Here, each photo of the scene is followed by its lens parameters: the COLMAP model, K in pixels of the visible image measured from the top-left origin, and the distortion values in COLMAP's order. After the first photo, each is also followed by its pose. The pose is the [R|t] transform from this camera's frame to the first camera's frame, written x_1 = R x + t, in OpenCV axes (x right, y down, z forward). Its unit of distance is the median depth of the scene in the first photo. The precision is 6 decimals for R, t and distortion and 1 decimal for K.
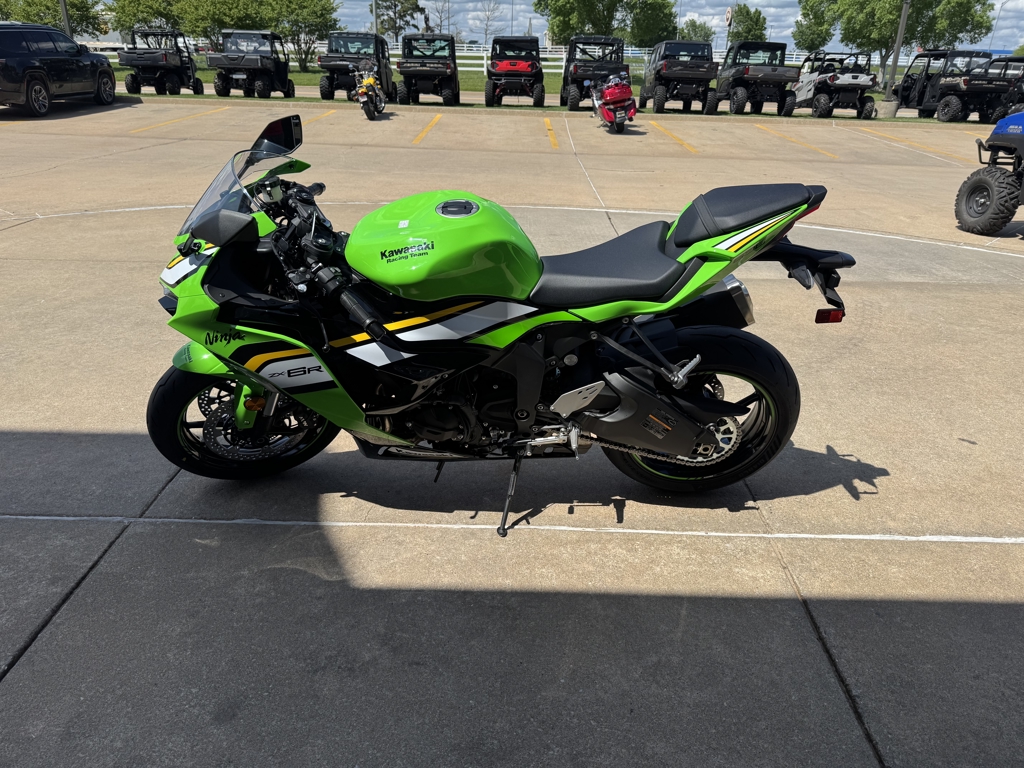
lens RADIAL K [[719.5, 0, 502.8], [0, 719.5, 381.6], [0, 0, 1]] dist [0.027665, -0.037870]
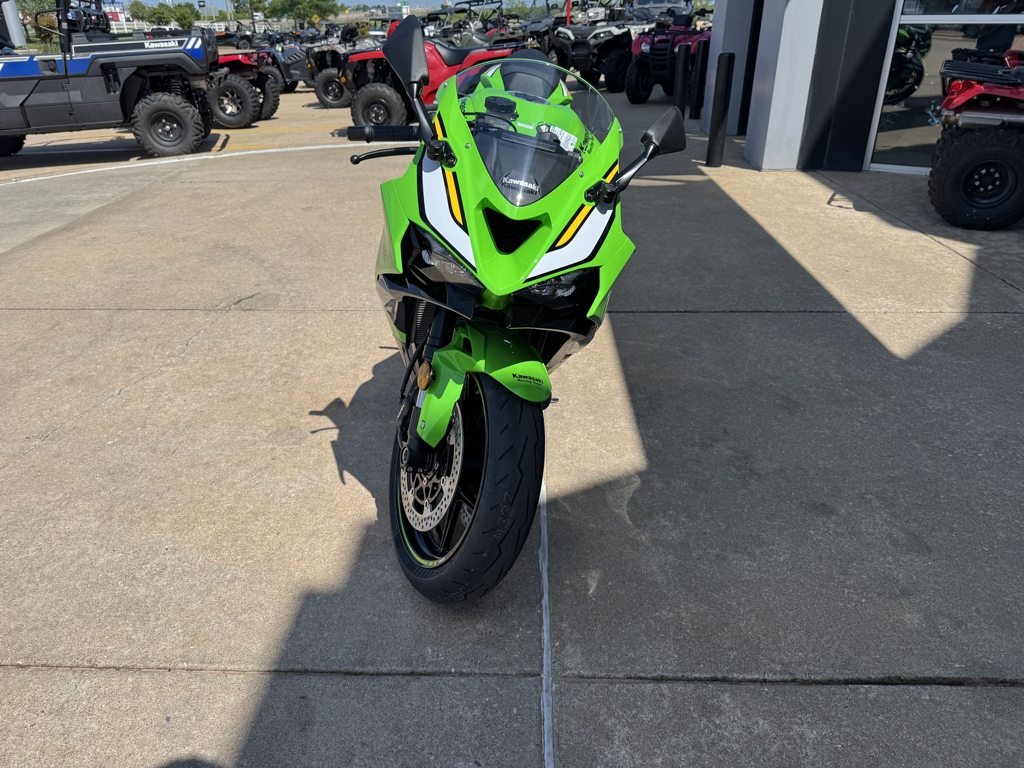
lens RADIAL K [[719.4, 0, 512.0], [0, 719.4, 384.0], [0, 0, 1]] dist [0.031166, -0.045476]
pose [[0.020425, -0.482255, 0.875793, -0.921734], [0.417937, 0.799886, 0.430710, -0.299620], [-0.908246, 0.357230, 0.217890, 0.776799]]
